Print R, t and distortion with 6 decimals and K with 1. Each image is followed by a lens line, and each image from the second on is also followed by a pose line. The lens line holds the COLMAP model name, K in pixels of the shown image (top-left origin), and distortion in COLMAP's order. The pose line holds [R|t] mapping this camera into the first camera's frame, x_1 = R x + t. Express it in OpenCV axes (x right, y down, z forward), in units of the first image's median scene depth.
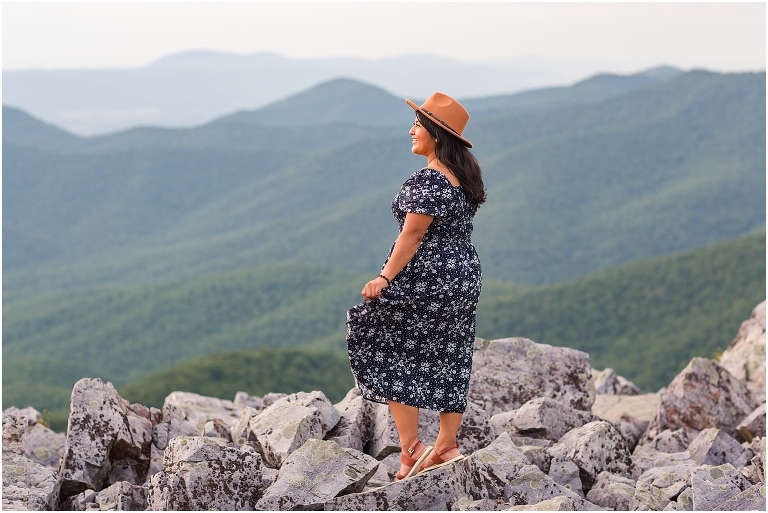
lens RADIAL K [[1768.4, 0, 384.0], [0, 1768.4, 256.5], [0, 0, 1]] dist [0.025411, -0.053213]
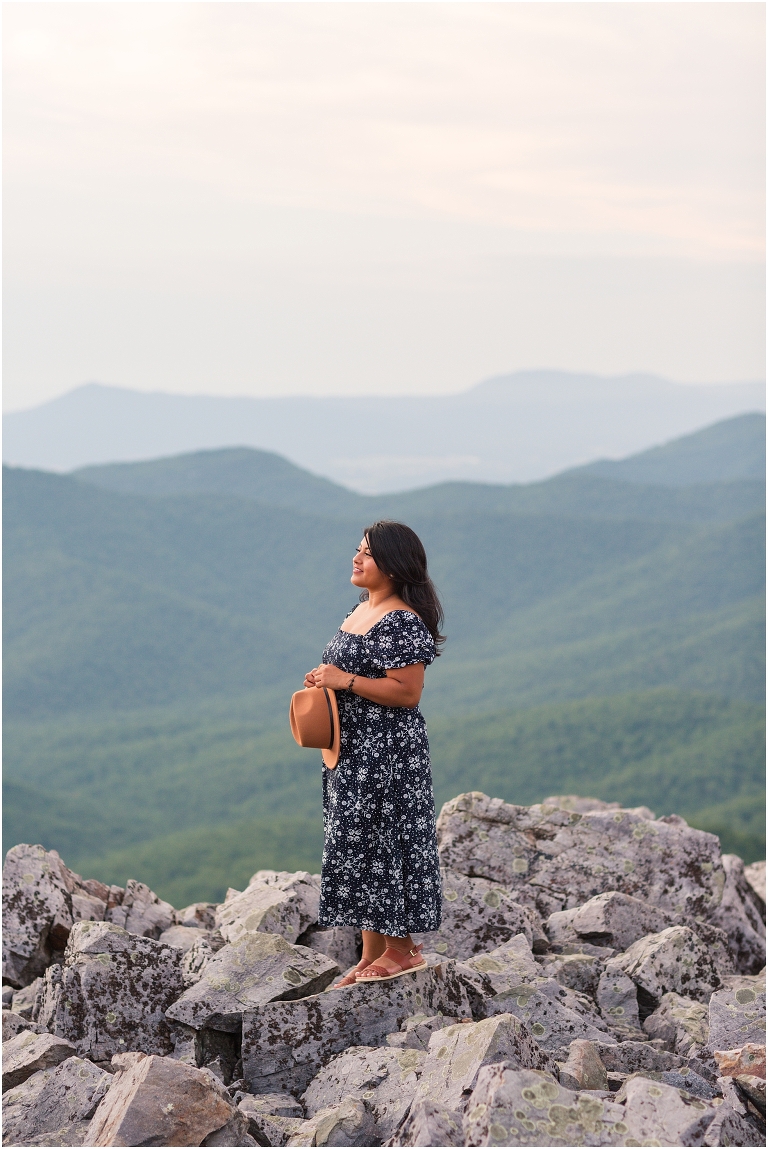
lens RADIAL K [[2645.7, 0, 384.0], [0, 2645.7, 574.5], [0, 0, 1]] dist [0.025411, -0.053213]
pose [[0.986989, 0.019346, -0.159617, 0.178842], [-0.025619, 0.998974, -0.037337, -0.011032], [0.158731, 0.040940, 0.986473, -0.137552]]
